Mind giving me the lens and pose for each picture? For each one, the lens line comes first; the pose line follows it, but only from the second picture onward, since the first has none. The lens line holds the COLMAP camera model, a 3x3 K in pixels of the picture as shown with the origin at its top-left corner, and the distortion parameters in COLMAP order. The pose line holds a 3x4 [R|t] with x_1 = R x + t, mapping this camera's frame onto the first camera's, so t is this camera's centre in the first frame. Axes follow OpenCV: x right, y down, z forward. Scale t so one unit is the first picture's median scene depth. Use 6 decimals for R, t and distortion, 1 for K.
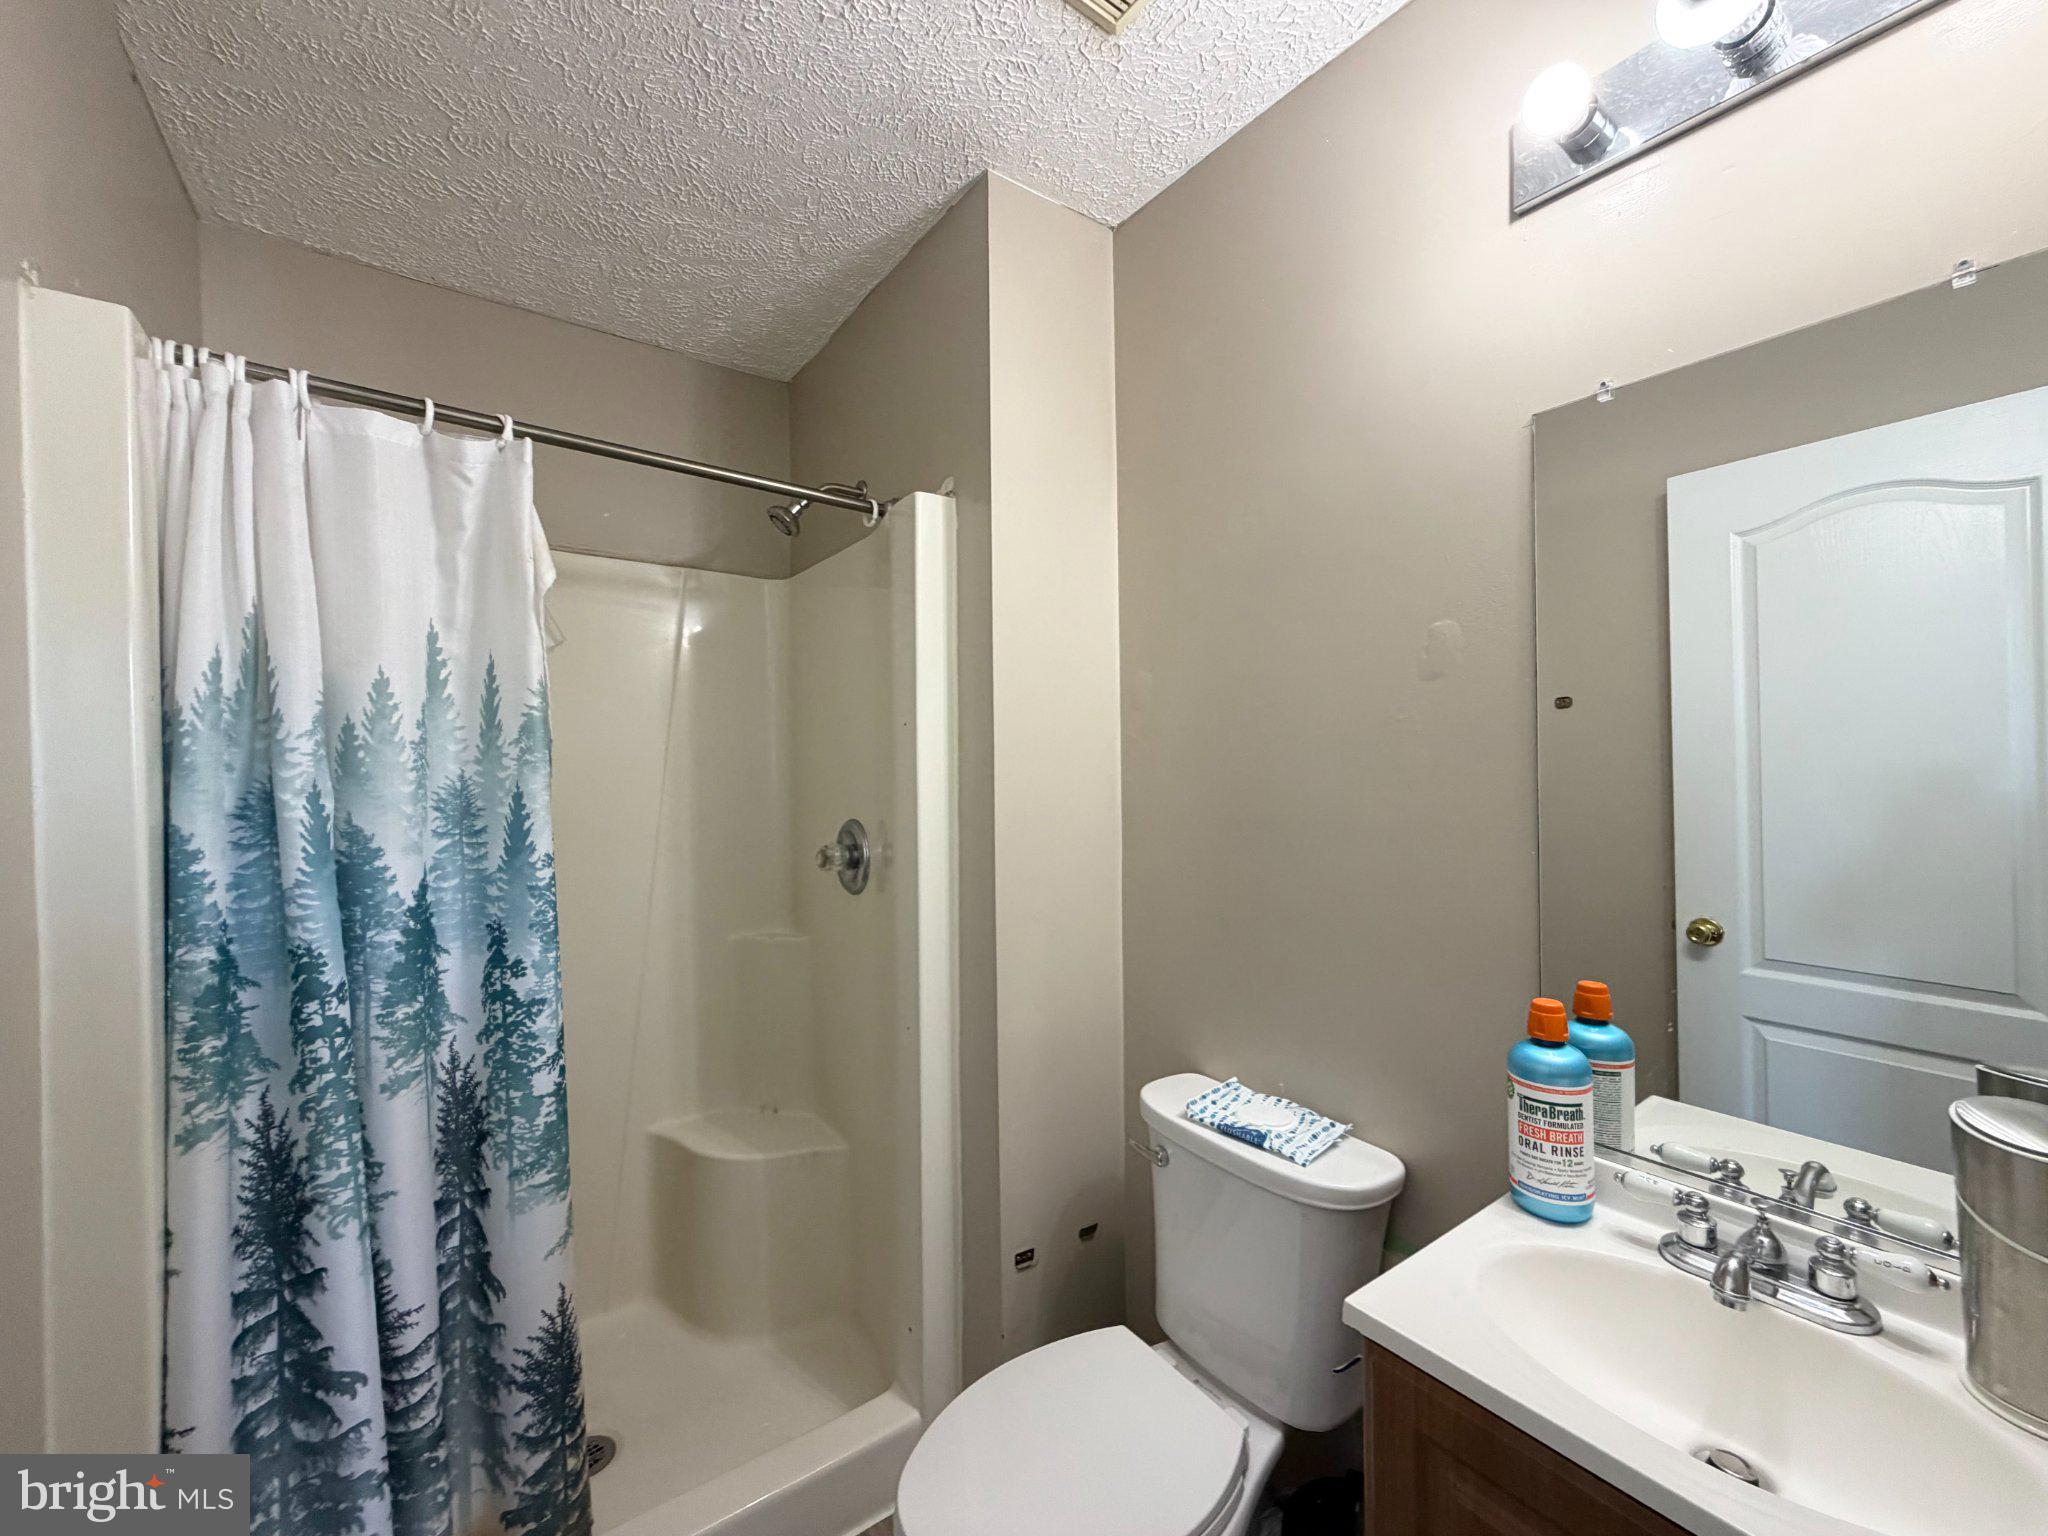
lens RADIAL K [[823.0, 0, 1023.0], [0, 823.0, 772.0], [0, 0, 1]] dist [0.003398, 0.000352]
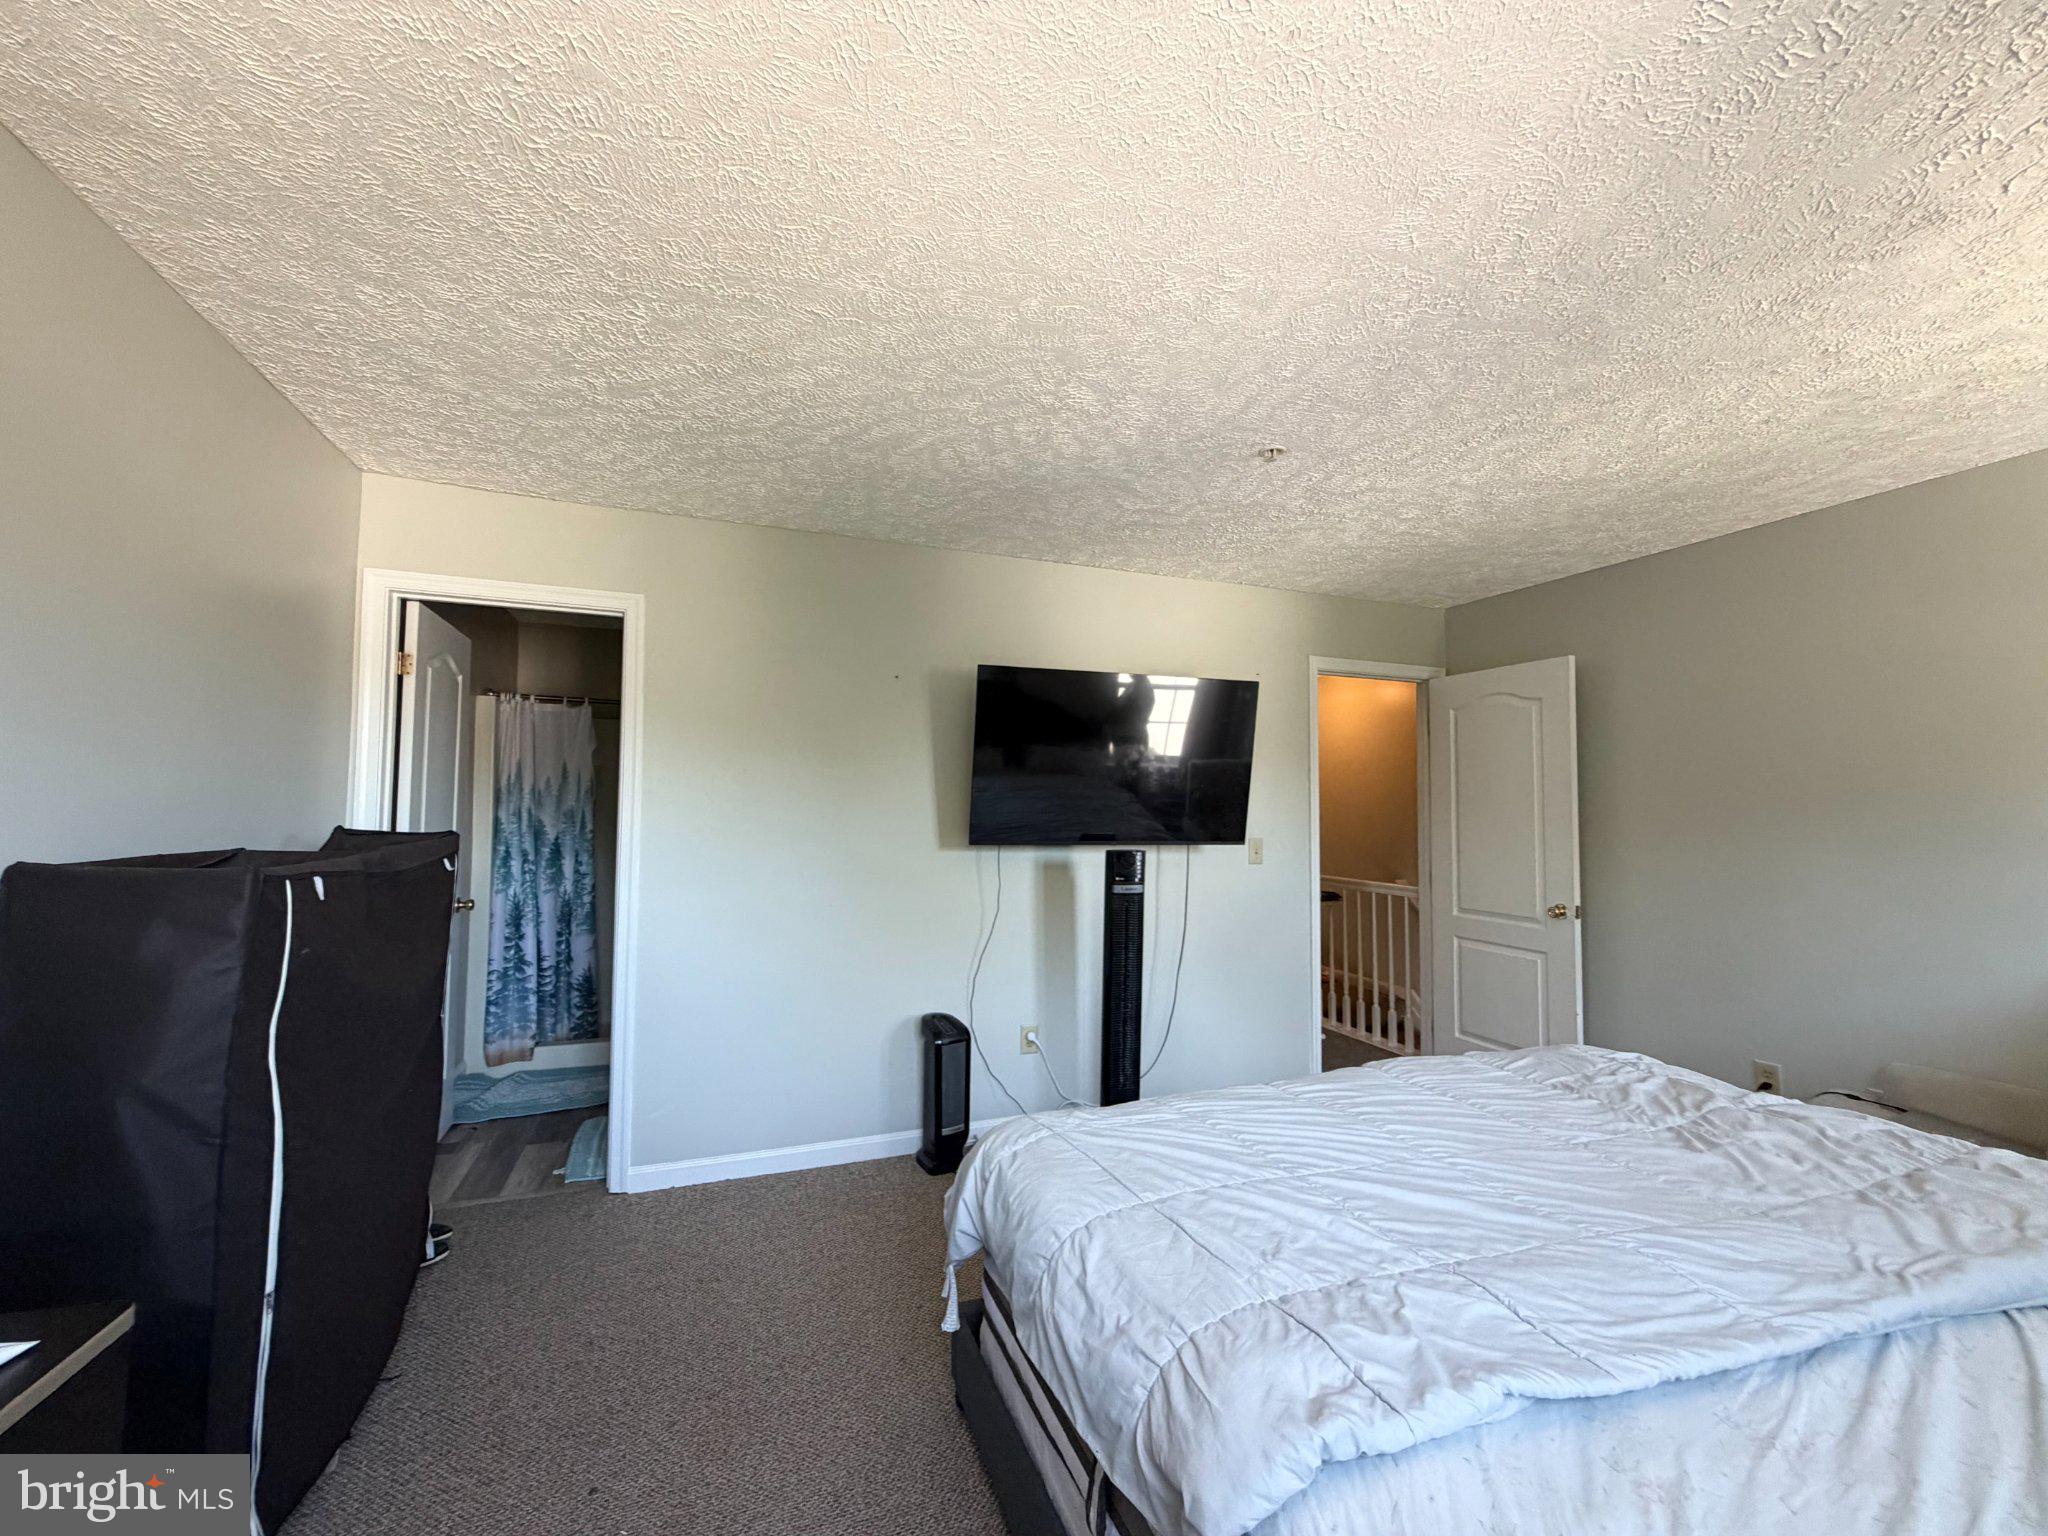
lens RADIAL K [[823.0, 0, 1024.1], [0, 823.0, 762.6], [0, 0, 1]] dist [0.003398, 0.000352]
pose [[0.965297, 0.004237, -0.261121, 2.263093], [-0.017986, 0.998573, -0.050284, -0.037778], [0.260535, 0.053235, 0.963996, -2.014077]]
